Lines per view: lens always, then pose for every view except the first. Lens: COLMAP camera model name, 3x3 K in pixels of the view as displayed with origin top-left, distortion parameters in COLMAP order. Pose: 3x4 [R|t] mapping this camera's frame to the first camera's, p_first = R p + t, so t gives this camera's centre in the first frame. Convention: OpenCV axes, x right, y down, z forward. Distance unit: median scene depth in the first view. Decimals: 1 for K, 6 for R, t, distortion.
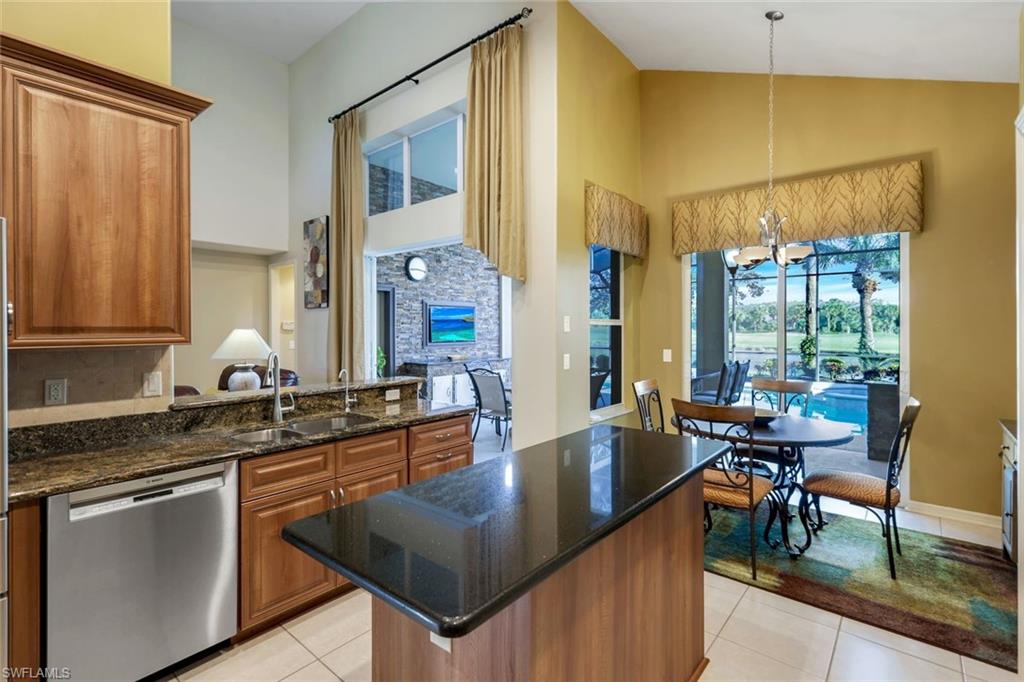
lens RADIAL K [[452.5, 0, 509.0], [0, 452.5, 334.1], [0, 0, 1]] dist [0.005496, 0.000923]
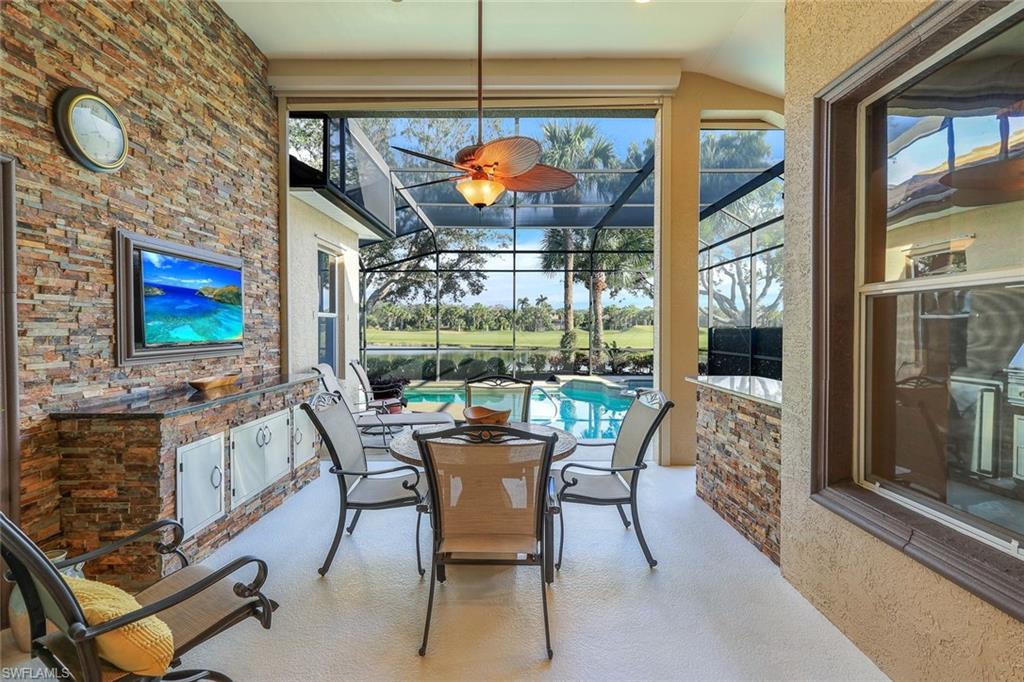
lens RADIAL K [[452.5, 0, 505.6], [0, 452.5, 334.3], [0, 0, 1]] dist [0.005496, 0.000923]
pose [[0.768418, -0.009073, 0.639885, -0.181712], [0.007111, 0.999959, 0.005640, 0.007110], [-0.639909, 0.000216, 0.768450, 0.527566]]
